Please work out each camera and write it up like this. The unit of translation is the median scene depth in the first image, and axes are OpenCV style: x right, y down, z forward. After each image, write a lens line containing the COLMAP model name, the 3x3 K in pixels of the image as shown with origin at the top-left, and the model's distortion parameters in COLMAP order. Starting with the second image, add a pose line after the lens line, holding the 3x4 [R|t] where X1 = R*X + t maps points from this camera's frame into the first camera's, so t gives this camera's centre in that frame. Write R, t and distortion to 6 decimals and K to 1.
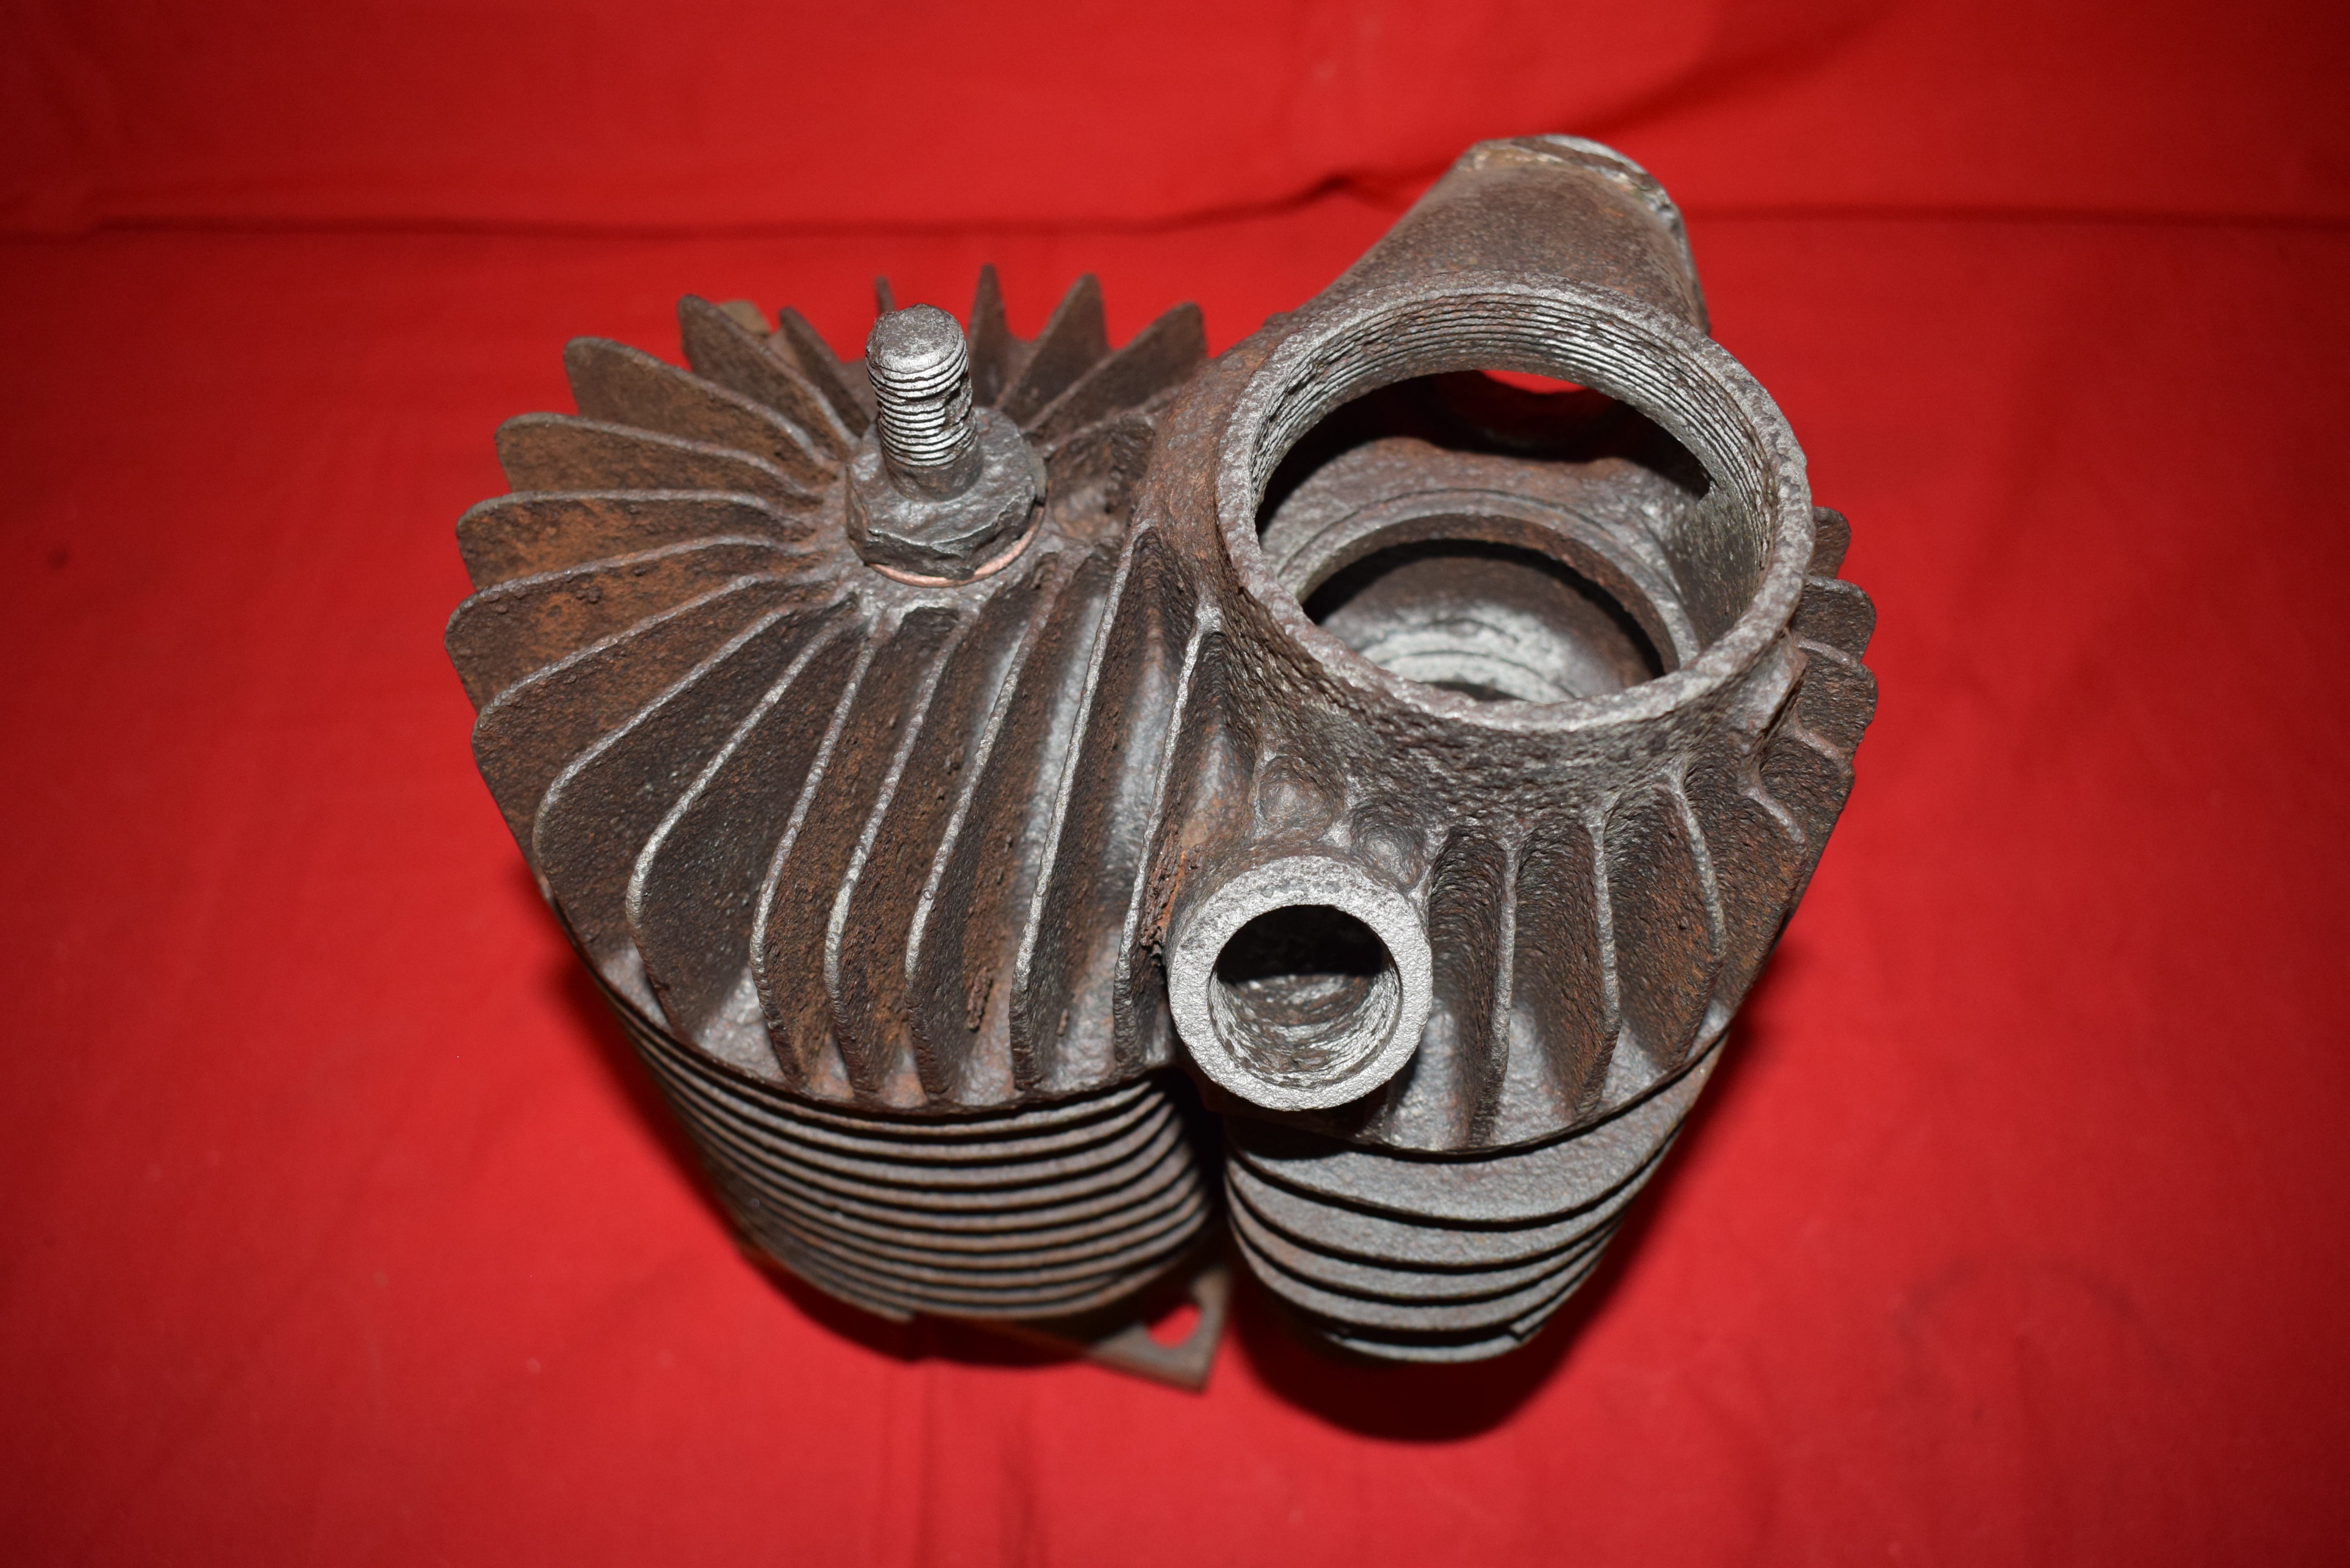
lens RADIAL K [[2015.8, 0, 1173.6], [0, 2015.8, 780.9], [0, 0, 1]] dist [-0.121982, 0.034055]
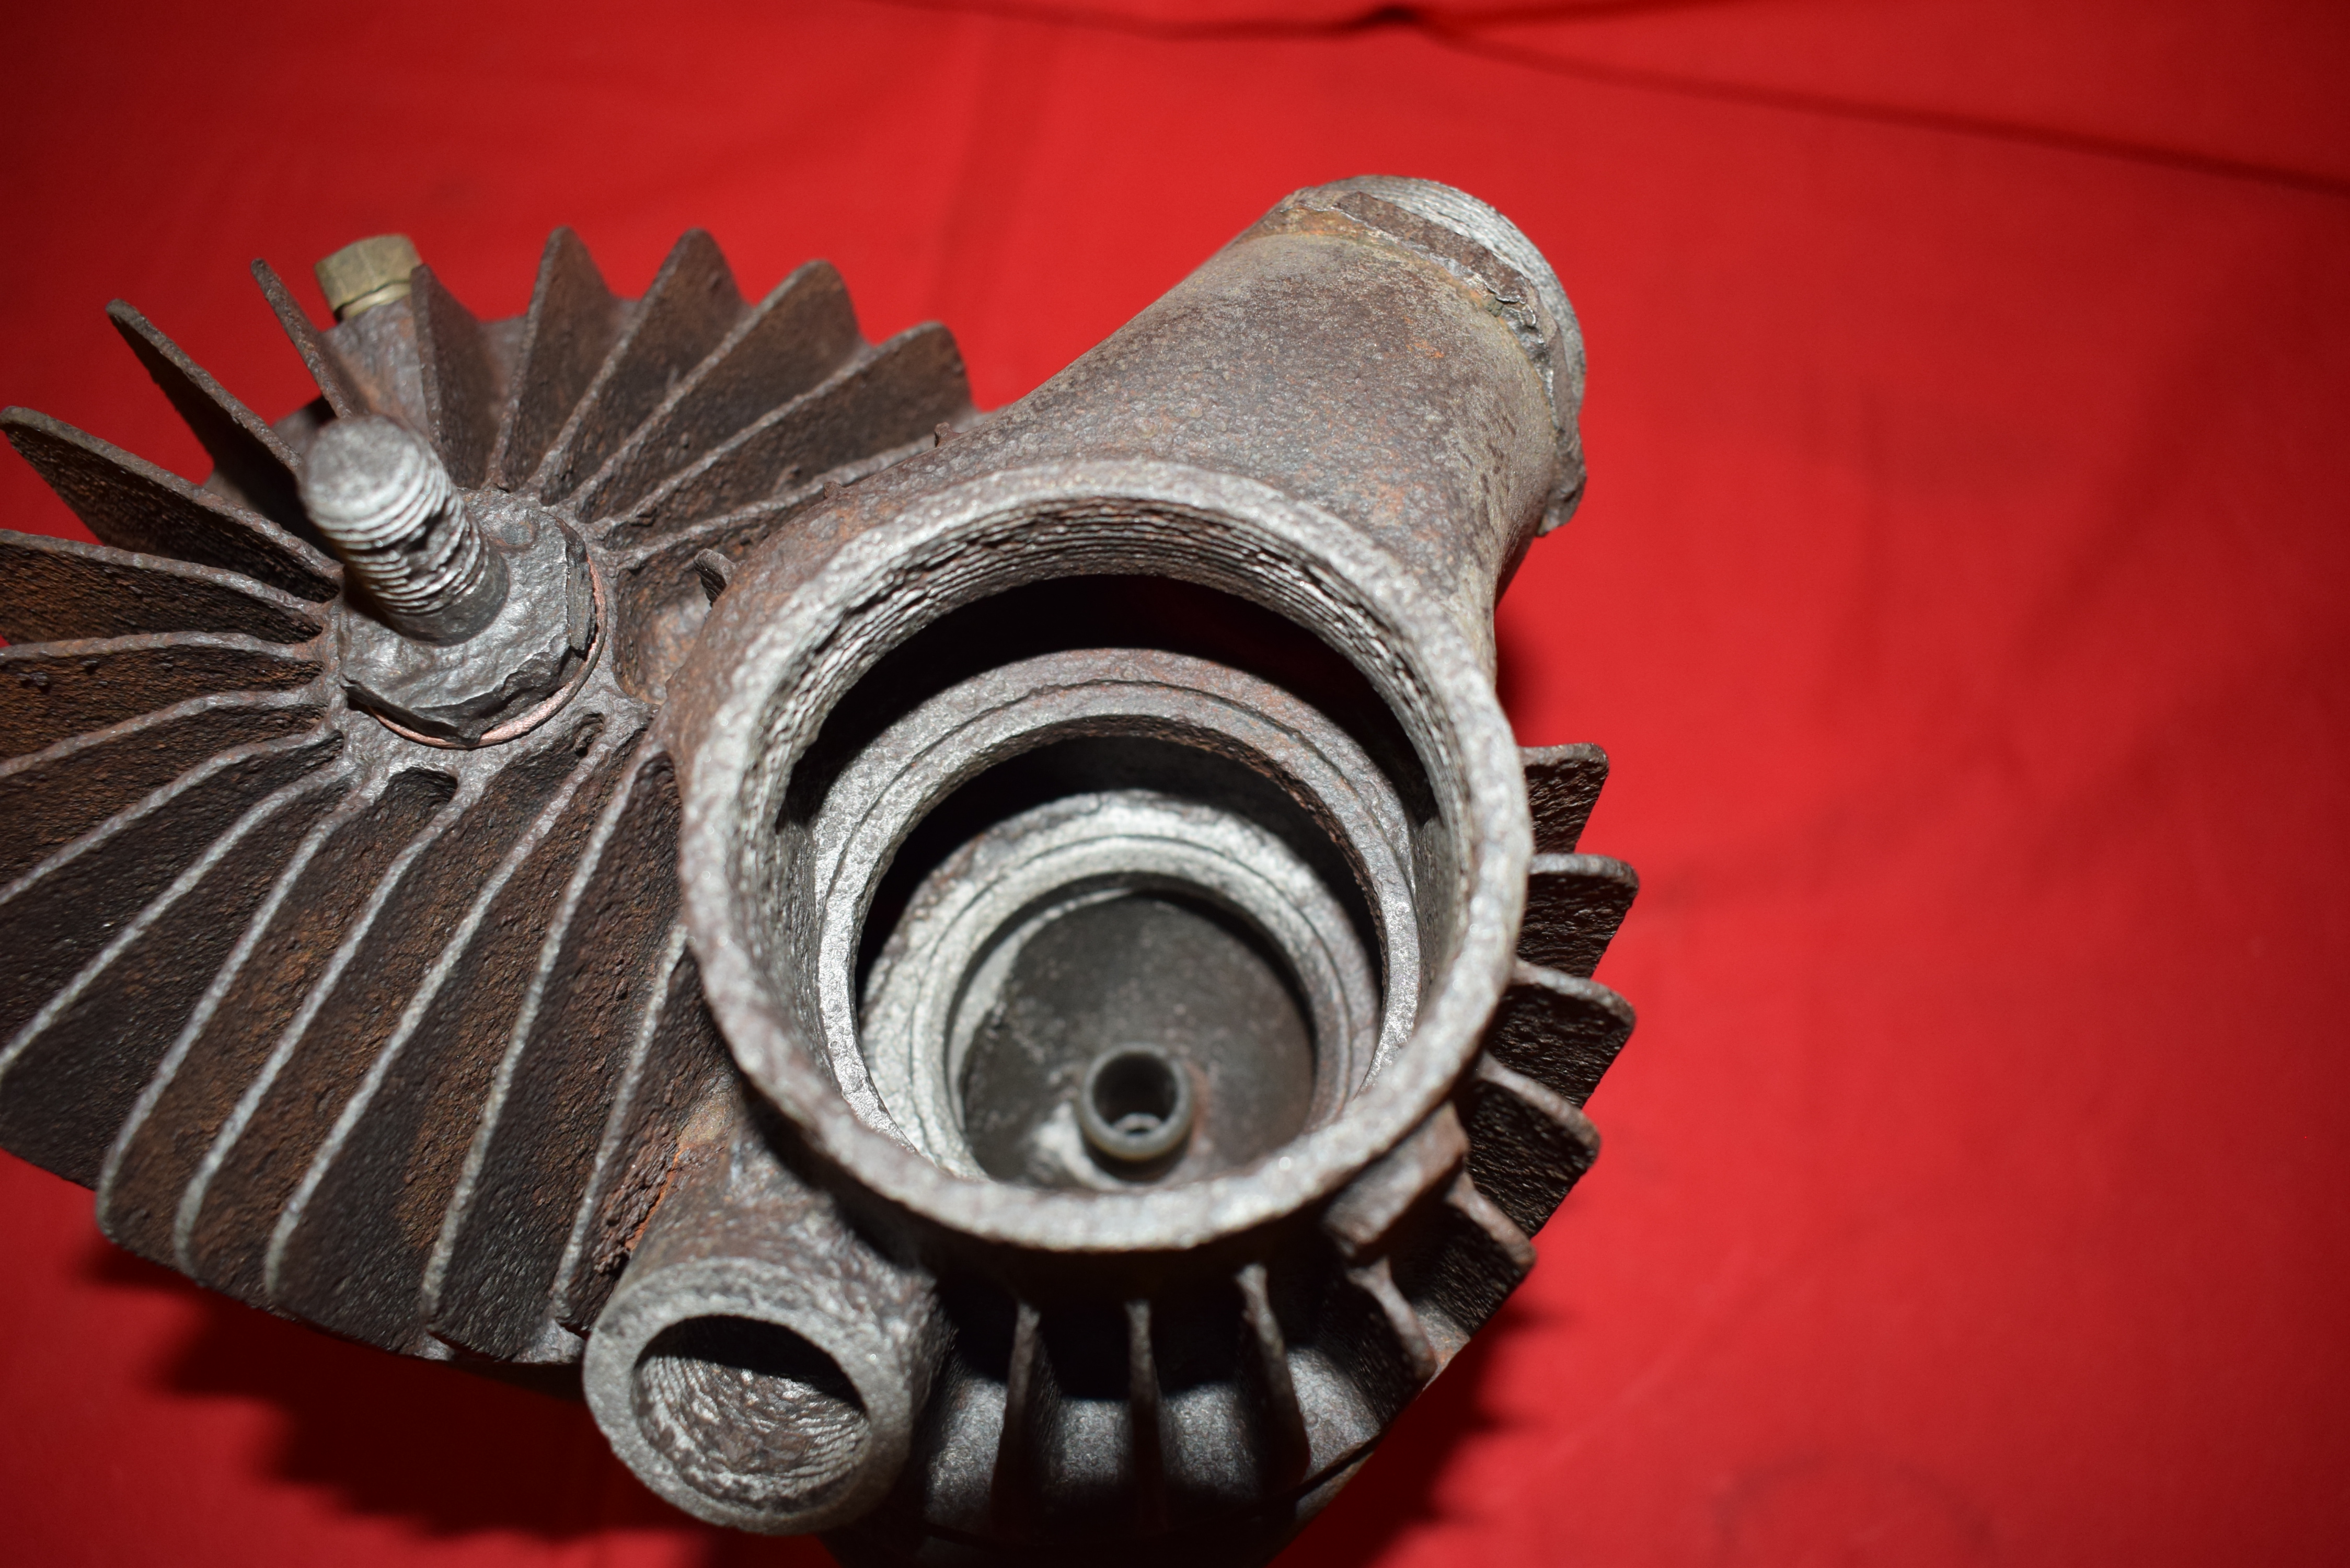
lens RADIAL K [[2015.8, 0, 1179.7], [0, 2015.8, 781.7], [0, 0, 1]] dist [-0.121982, 0.034055]
pose [[0.985221, 0.162127, -0.055259, 0.210637], [-0.150542, 0.973497, 0.172164, -0.260822], [0.081706, -0.161301, 0.983517, 0.276887]]
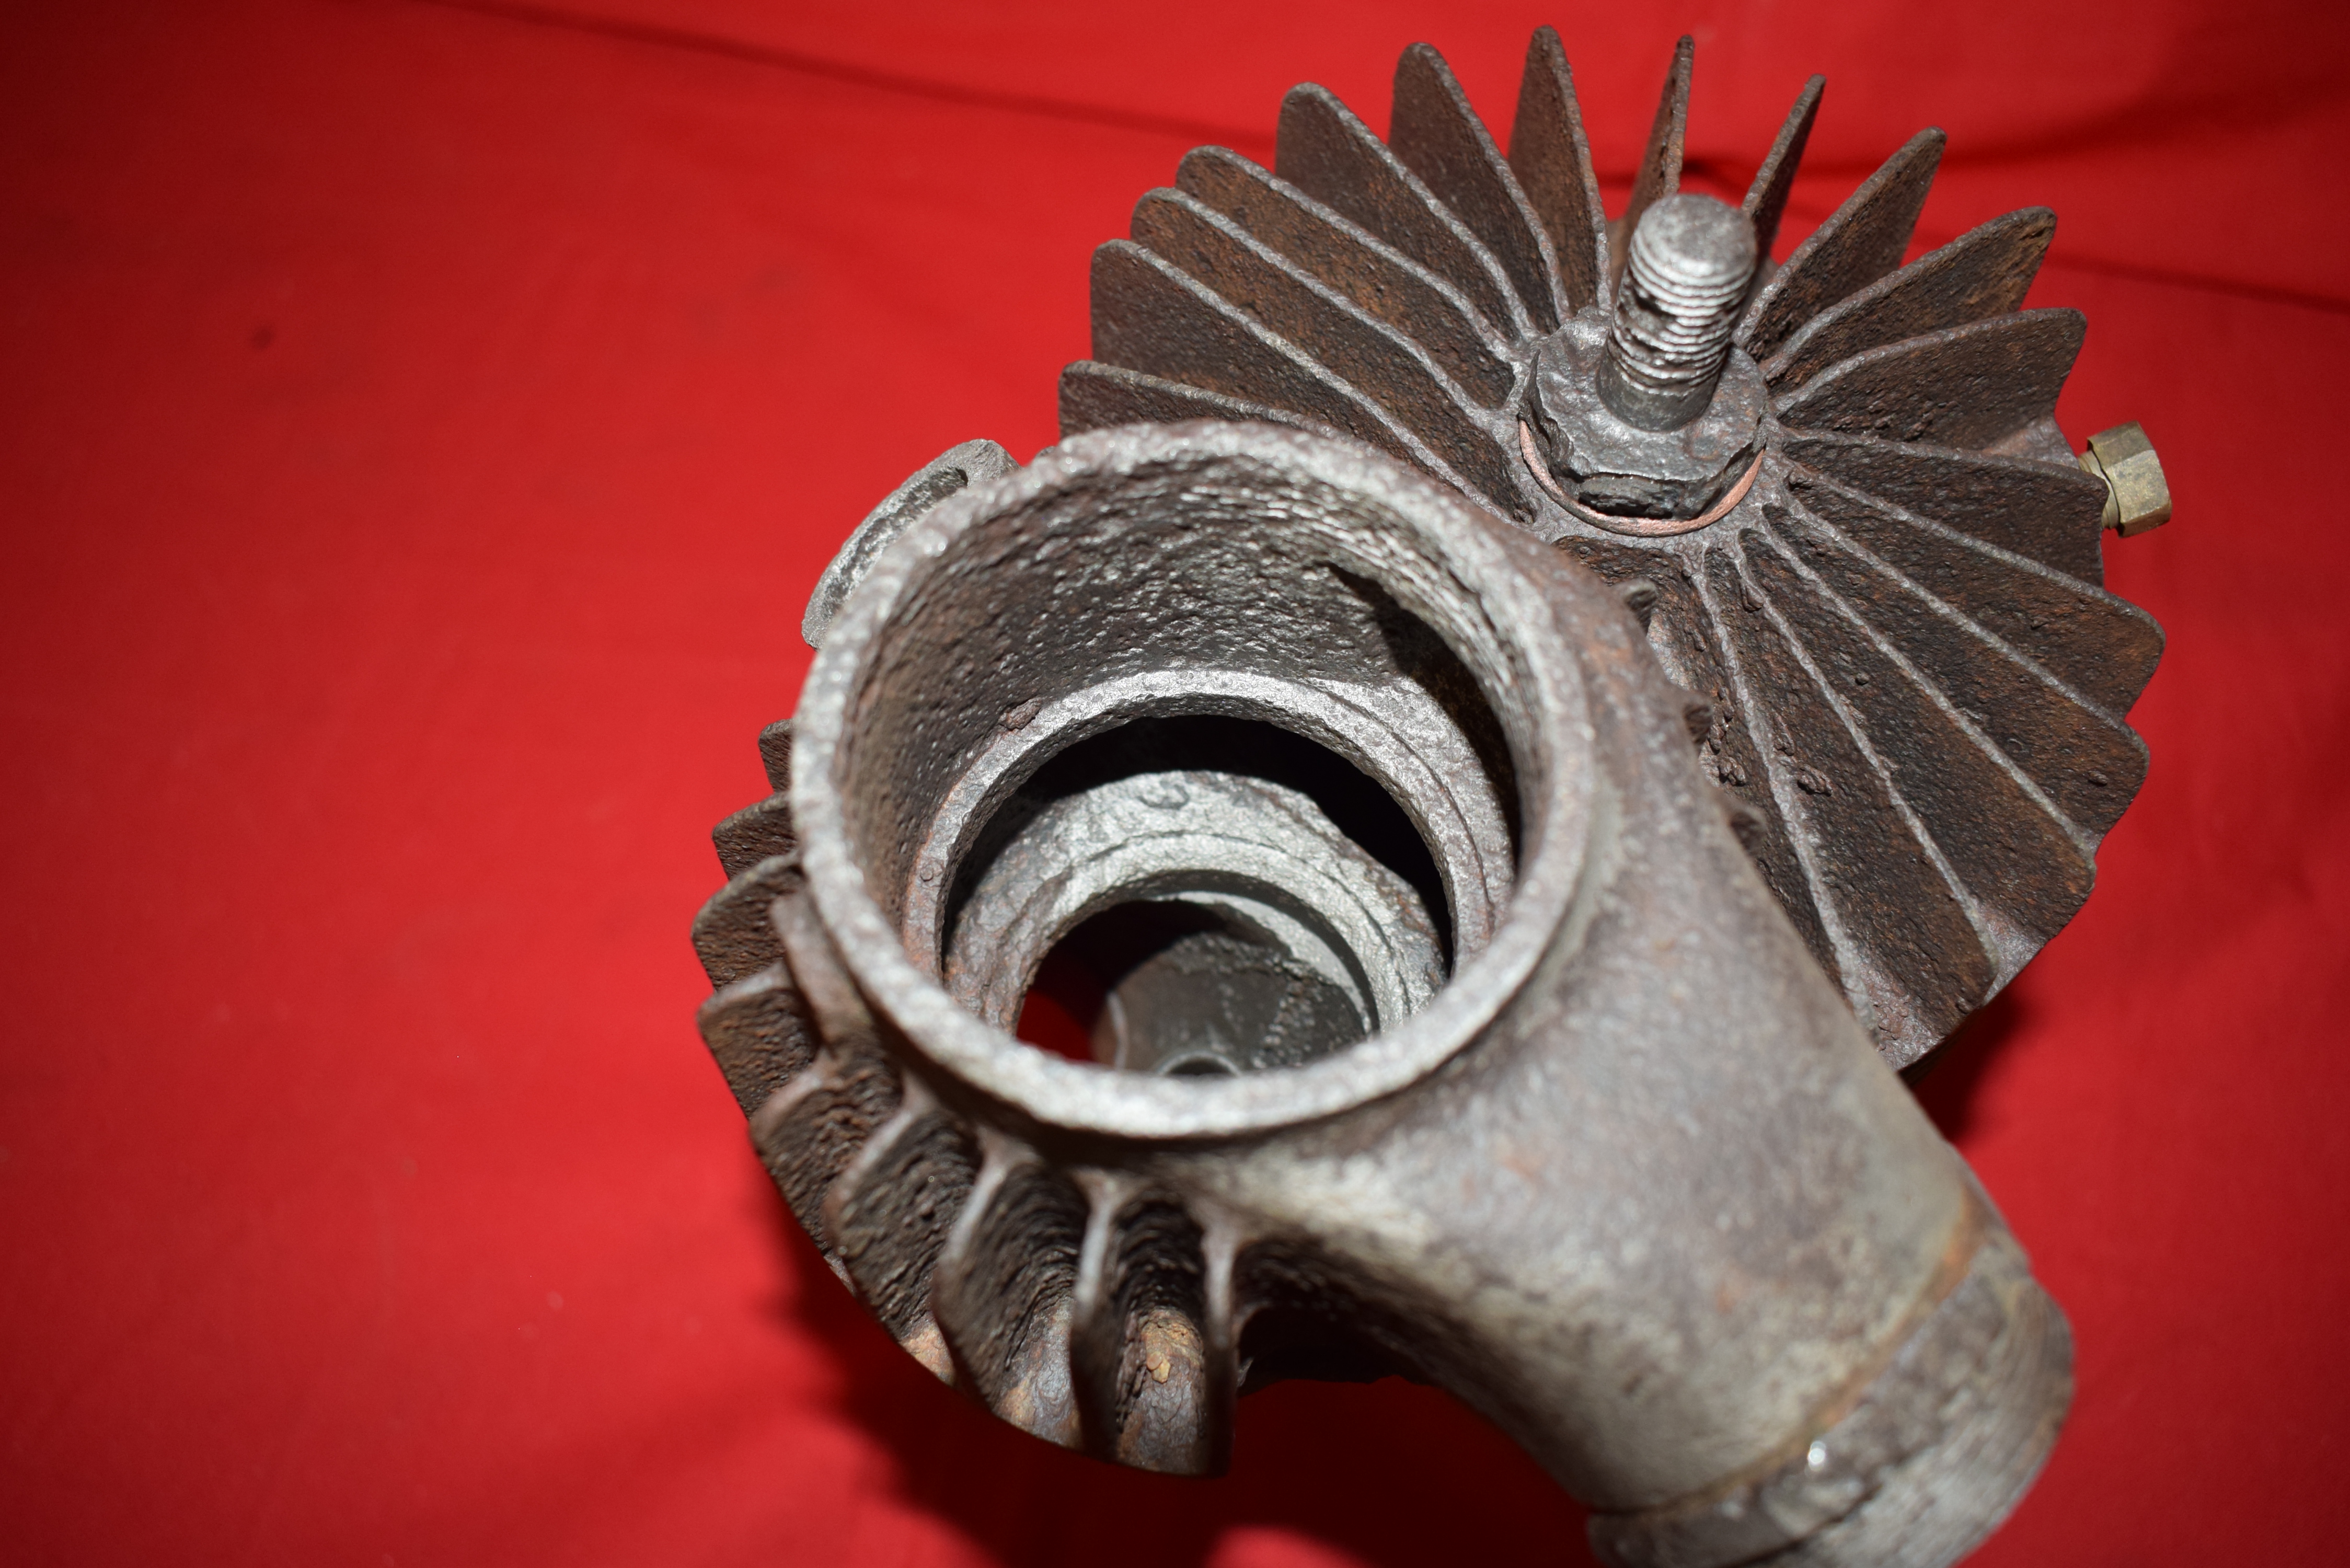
lens RADIAL K [[2015.8, 0, 1170.4], [0, 2015.8, 790.3], [0, 0, 1]] dist [-0.121982, 0.034055]
pose [[-0.442329, 0.806203, -0.392913, 0.433534], [-0.745964, -0.087516, 0.660211, -0.573923], [0.497878, 0.585130, 0.640110, 0.477841]]
